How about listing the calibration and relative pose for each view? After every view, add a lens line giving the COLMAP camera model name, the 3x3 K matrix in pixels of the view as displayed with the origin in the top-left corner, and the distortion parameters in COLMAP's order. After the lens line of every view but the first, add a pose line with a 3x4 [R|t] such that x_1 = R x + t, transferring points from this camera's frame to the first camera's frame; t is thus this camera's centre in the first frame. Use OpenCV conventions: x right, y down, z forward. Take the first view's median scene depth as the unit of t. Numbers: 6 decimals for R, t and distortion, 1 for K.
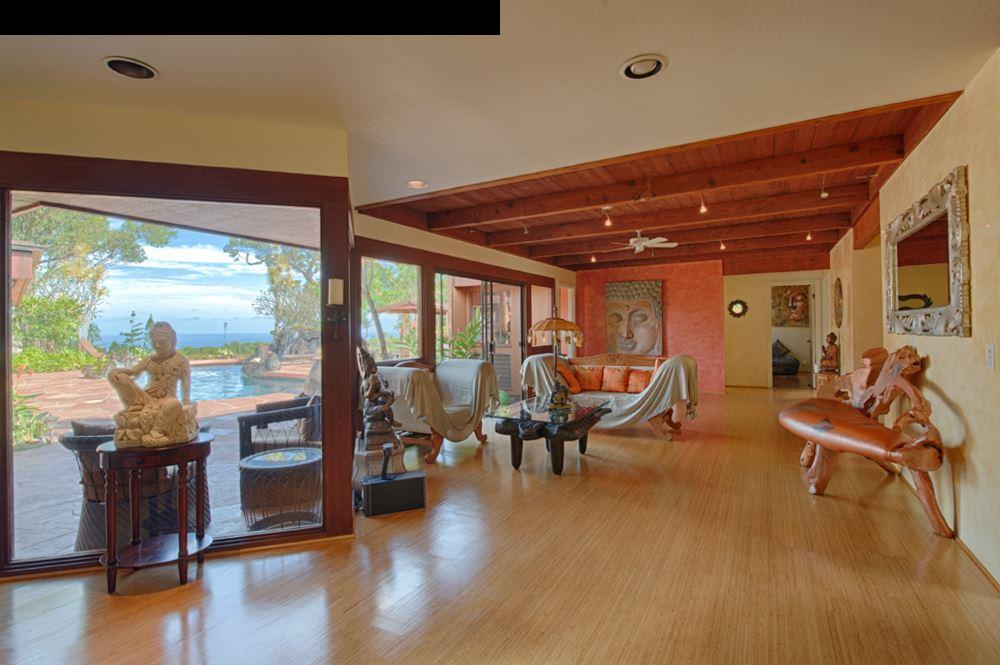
lens RADIAL K [[460.5, 0, 505.4], [0, 460.5, 320.6], [0, 0, 1]] dist [0.001373, 0.000168]
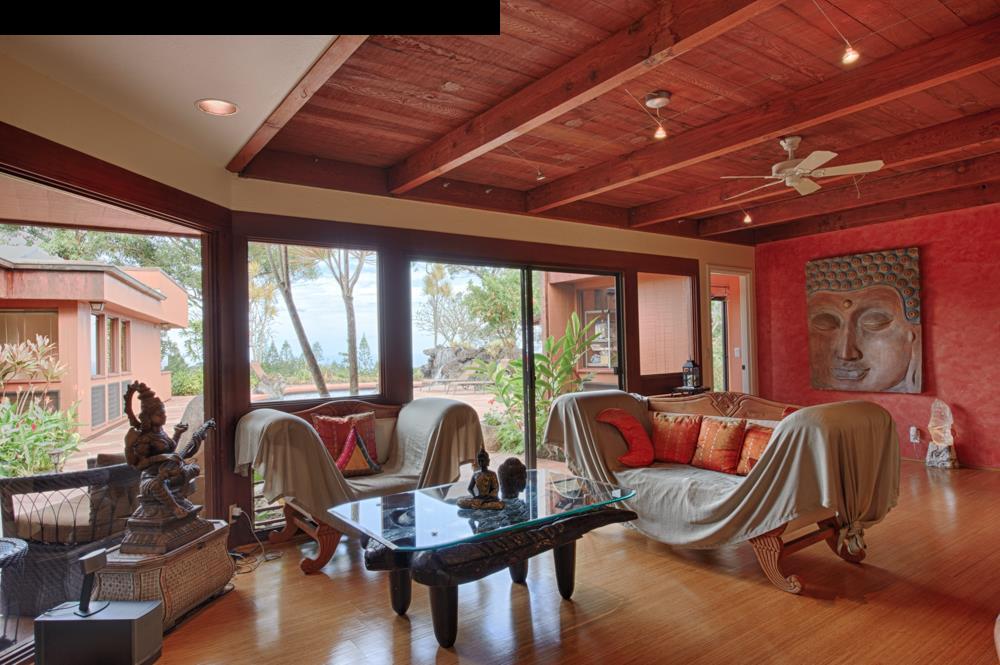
lens RADIAL K [[585.9, 0, 500.0], [0, 585.9, 332.5], [0, 0, 1]] dist [0.005091, 0.000789]
pose [[0.904342, -0.022433, -0.426220, 0.193398], [0.021279, 0.999746, -0.007471, 0.002891], [0.426279, -0.002313, 0.904589, 0.204065]]
